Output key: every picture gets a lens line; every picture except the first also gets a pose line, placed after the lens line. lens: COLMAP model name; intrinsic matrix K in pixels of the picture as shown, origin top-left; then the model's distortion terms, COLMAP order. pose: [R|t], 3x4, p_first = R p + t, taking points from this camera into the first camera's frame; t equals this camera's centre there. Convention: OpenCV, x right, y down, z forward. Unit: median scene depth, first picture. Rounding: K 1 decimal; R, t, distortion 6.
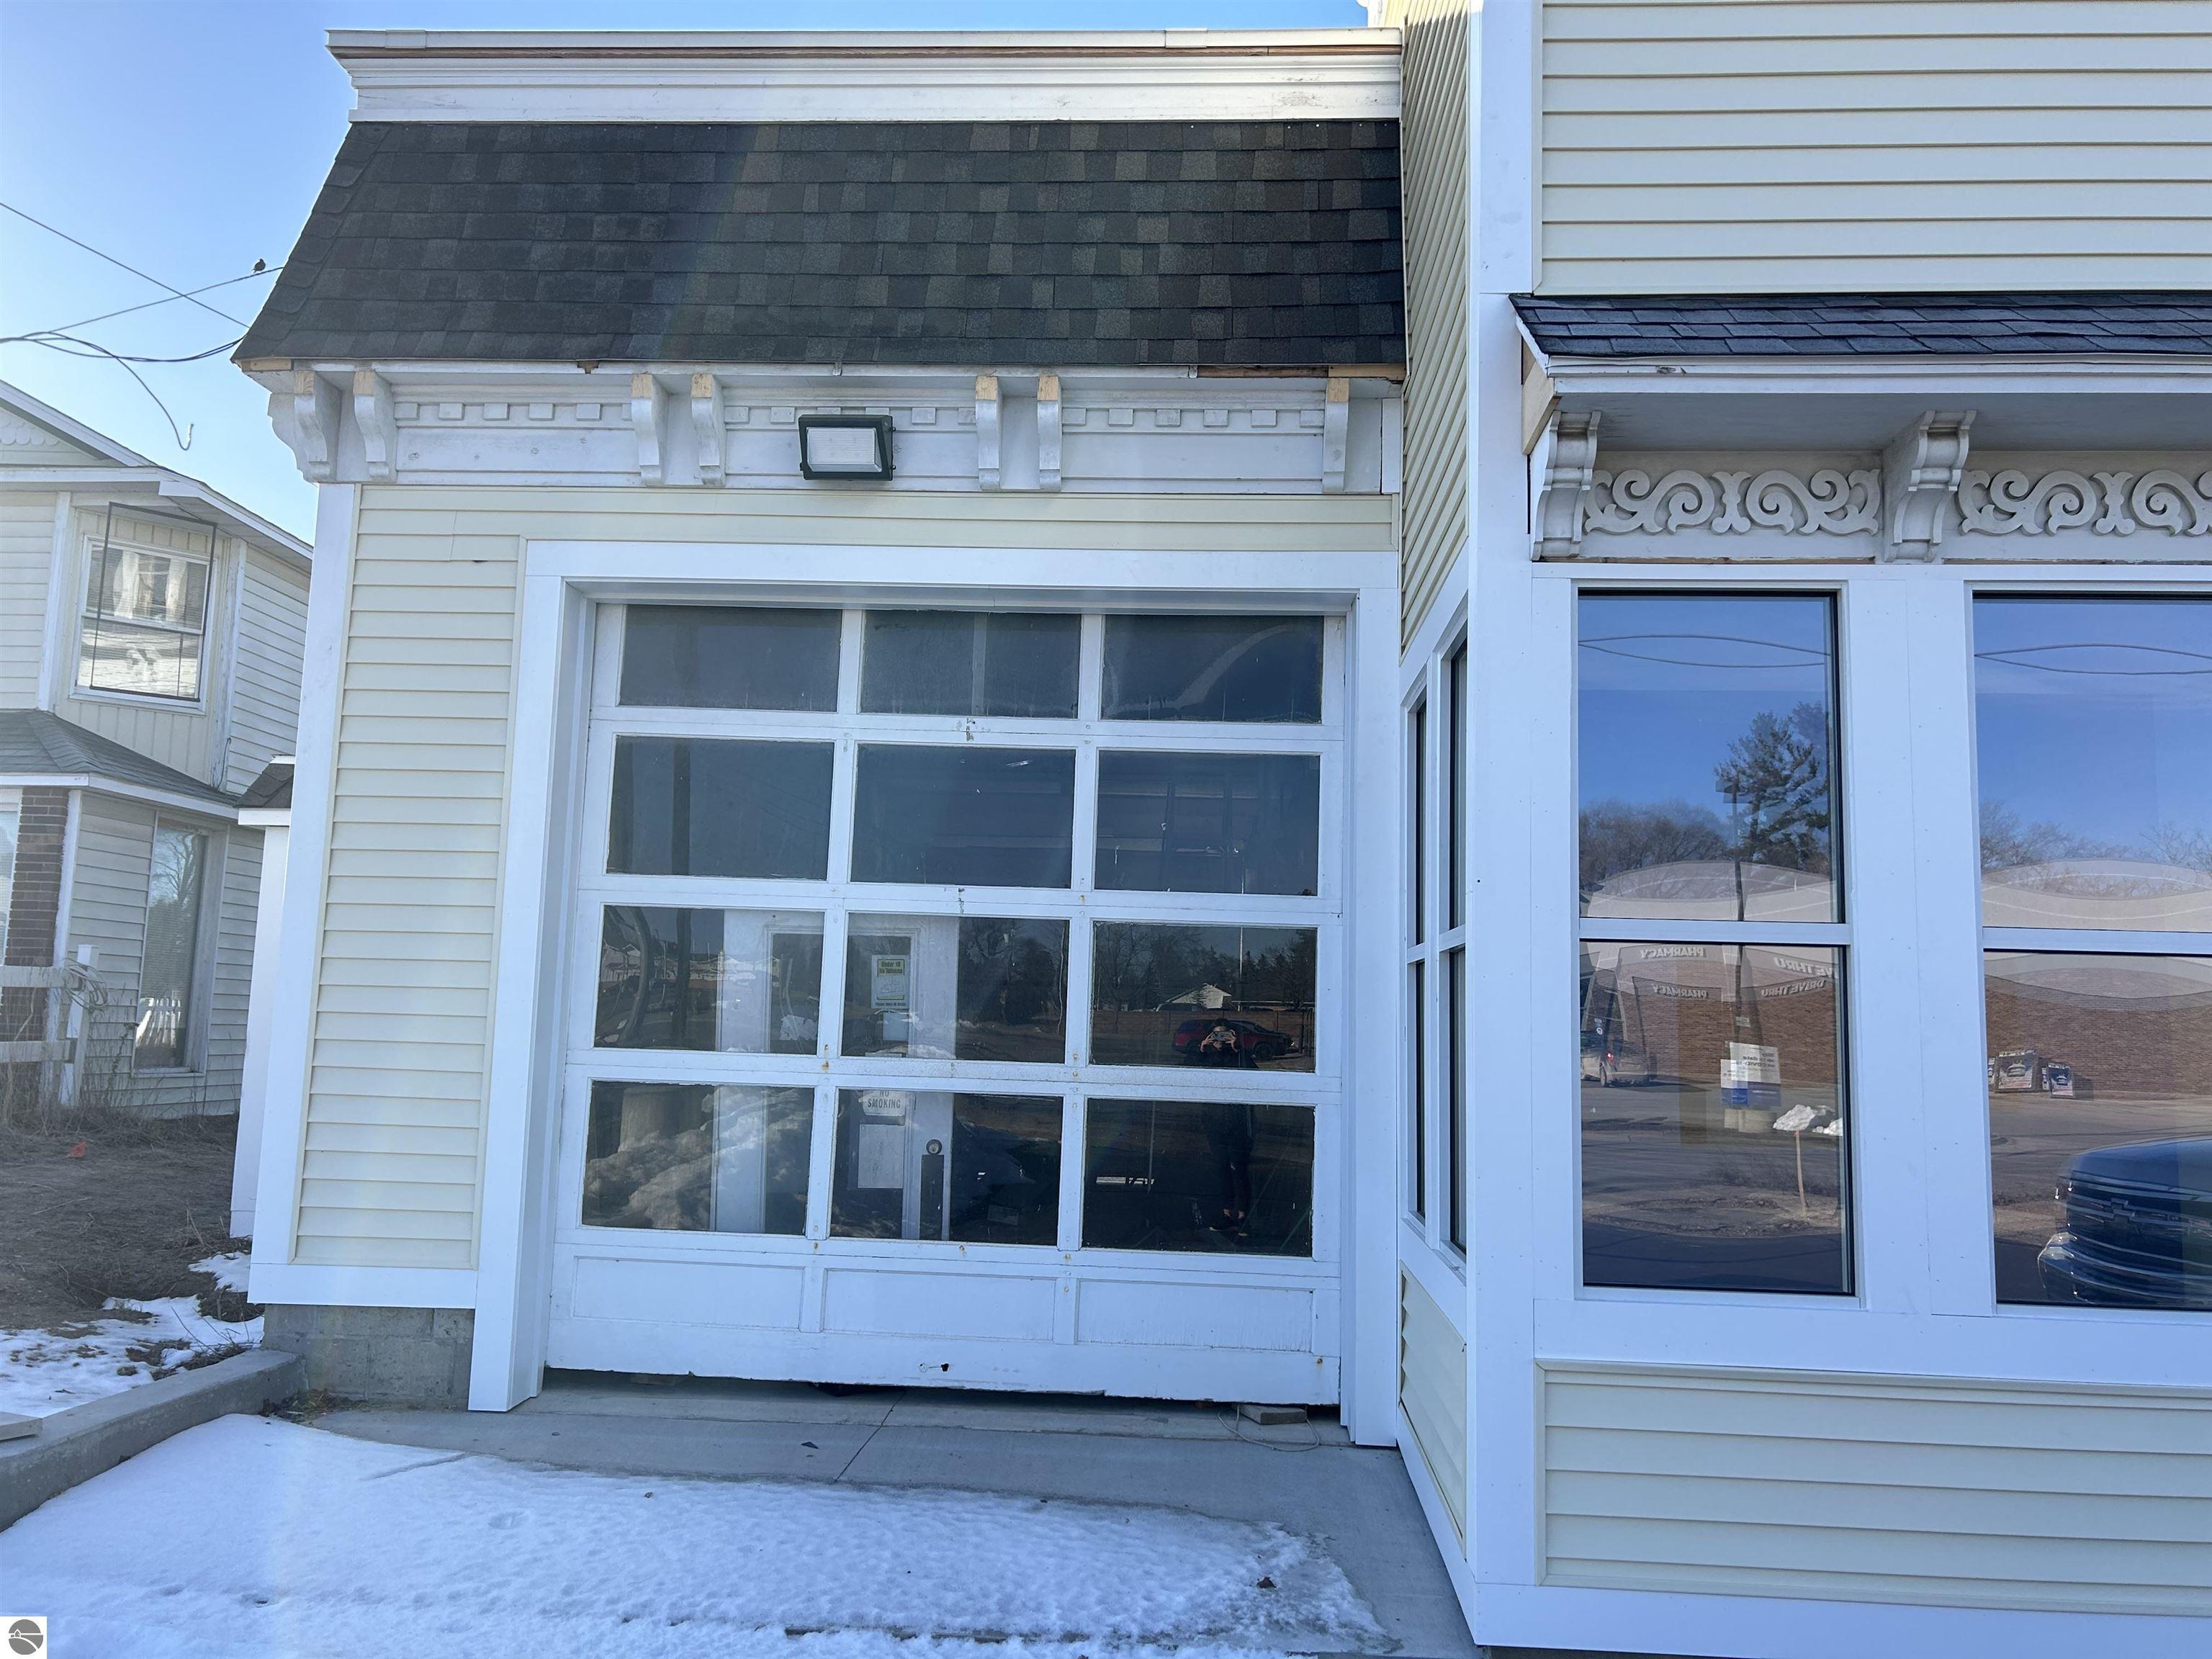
lens RADIAL K [[1684.4, 0, 1106.0], [0, 1684.4, 829.5], [0, 0, 1]] dist [0.082368, -0.129003]
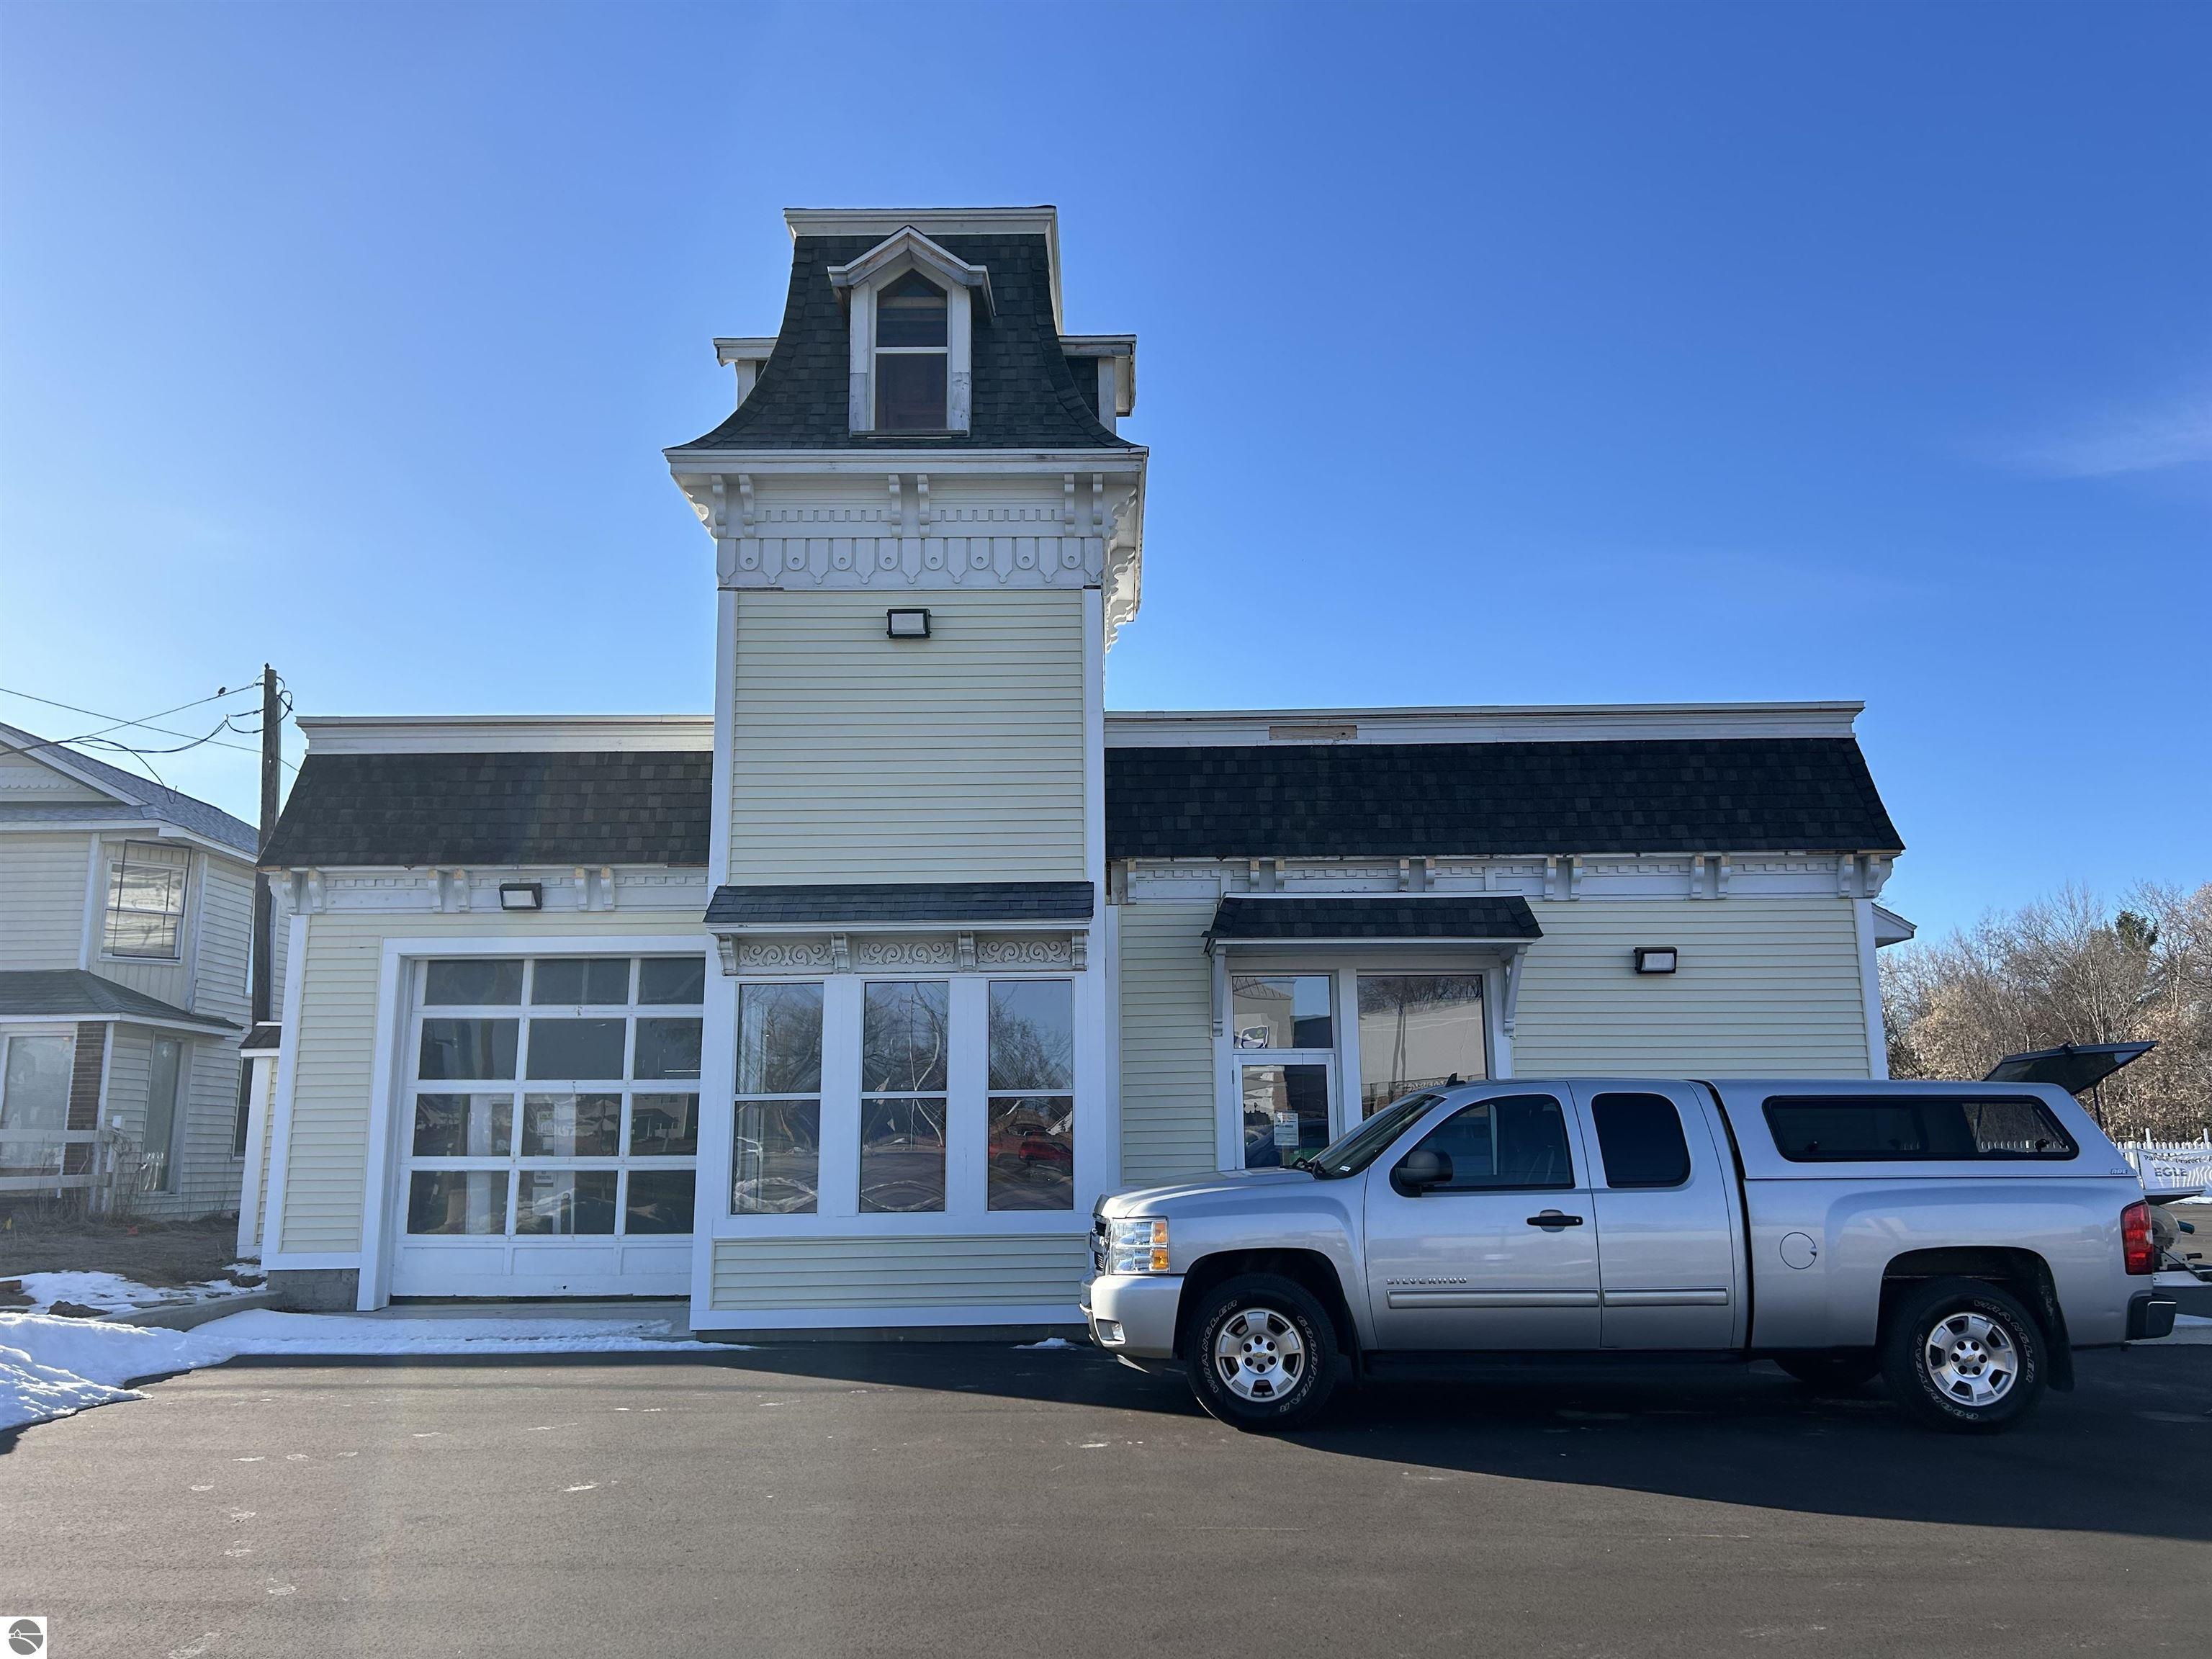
lens RADIAL K [[1641.9, 0, 1117.1], [0, 1641.9, 836.0], [0, 0, 1]] dist [0.041893, -0.073925]
pose [[0.996488, -0.023946, 0.080233, 0.484807], [0.029623, 0.997084, -0.070325, -0.120198], [-0.078315, 0.072455, 0.994292, -1.341066]]
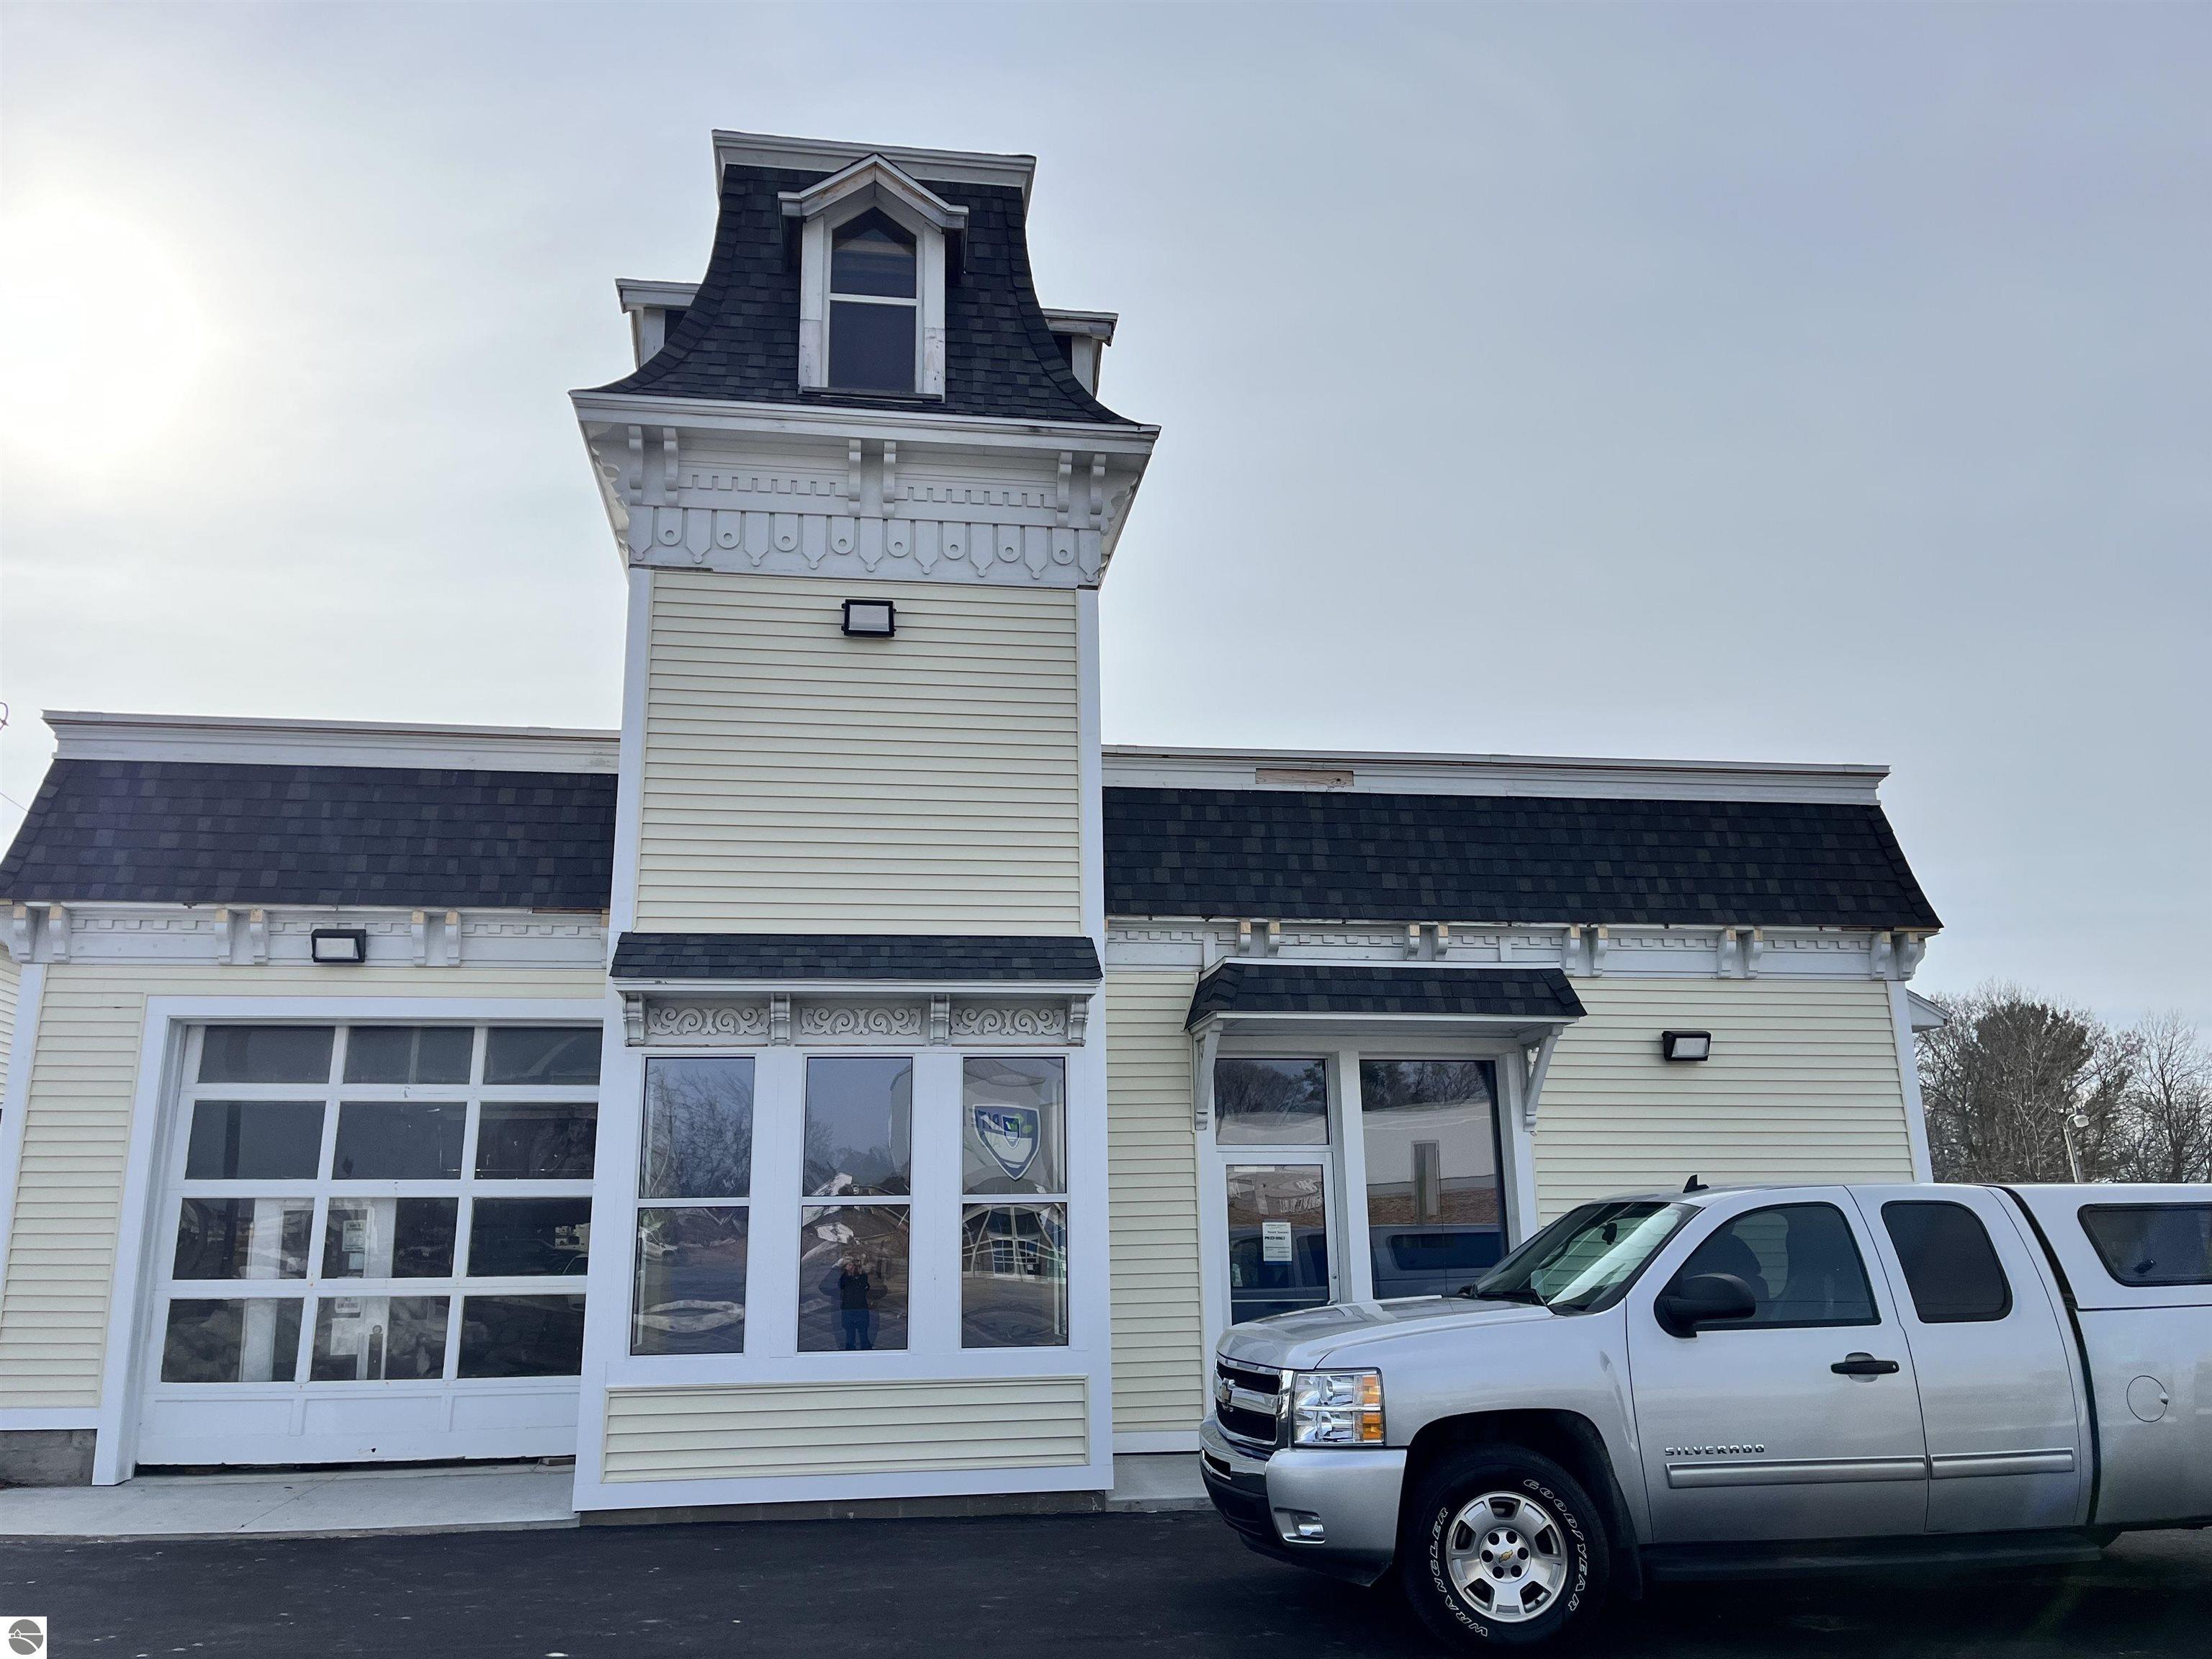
lens RADIAL K [[1677.4, 0, 1106.0], [0, 1677.4, 829.5], [0, 0, 1]] dist [0.027712, -0.034518]
pose [[0.975057, 0.012537, 0.221601, 0.255907], [0.016340, 0.991640, -0.127997, -0.098167], [-0.221353, 0.128425, 0.966700, -0.990968]]
